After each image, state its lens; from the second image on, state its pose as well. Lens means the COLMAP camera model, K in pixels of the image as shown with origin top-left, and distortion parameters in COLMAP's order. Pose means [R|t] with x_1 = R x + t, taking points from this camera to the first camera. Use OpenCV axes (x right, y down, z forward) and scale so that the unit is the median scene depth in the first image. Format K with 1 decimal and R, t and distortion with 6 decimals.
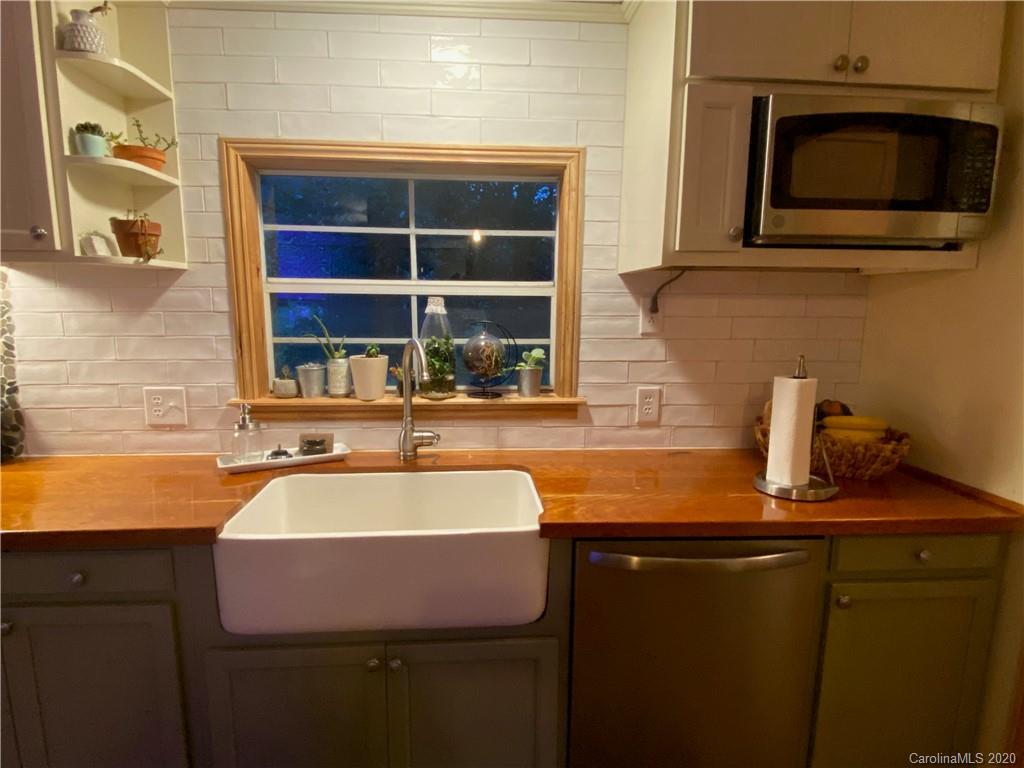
lens RADIAL K [[538.6, 0, 512.2], [0, 538.6, 379.2], [0, 0, 1]] dist [0.002115, -0.001581]
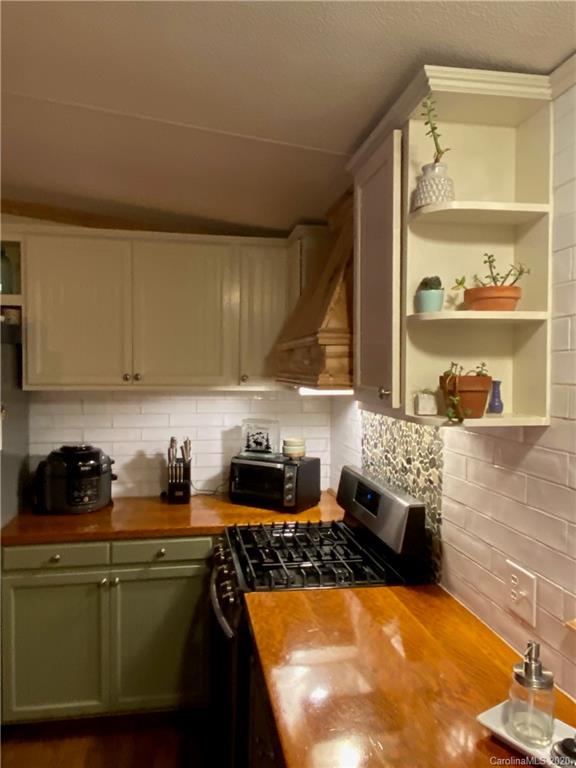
lens RADIAL K [[551.7, 0, 287.7], [0, 551.7, 384.2], [0, 0, 1]] dist [0.035096, -0.005649]
pose [[0.118528, 0.021947, -0.992708, 0.120312], [-0.154787, 0.987942, 0.003361, -0.204096], [0.980812, 0.153260, 0.120496, 0.533751]]
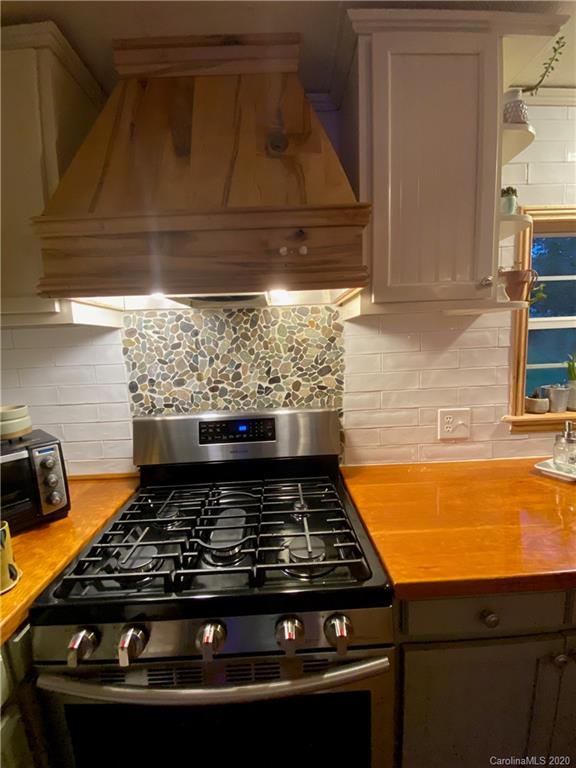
lens RADIAL K [[307.6, 0, 284.6], [0, 307.6, 383.1], [0, 0, 1]] dist [-0.001467, -0.000788]
pose [[0.996151, -0.044182, -0.075699, -1.001950], [0.041672, 0.998538, -0.034422, -0.037567], [0.077109, 0.031135, 0.996536, 0.250073]]
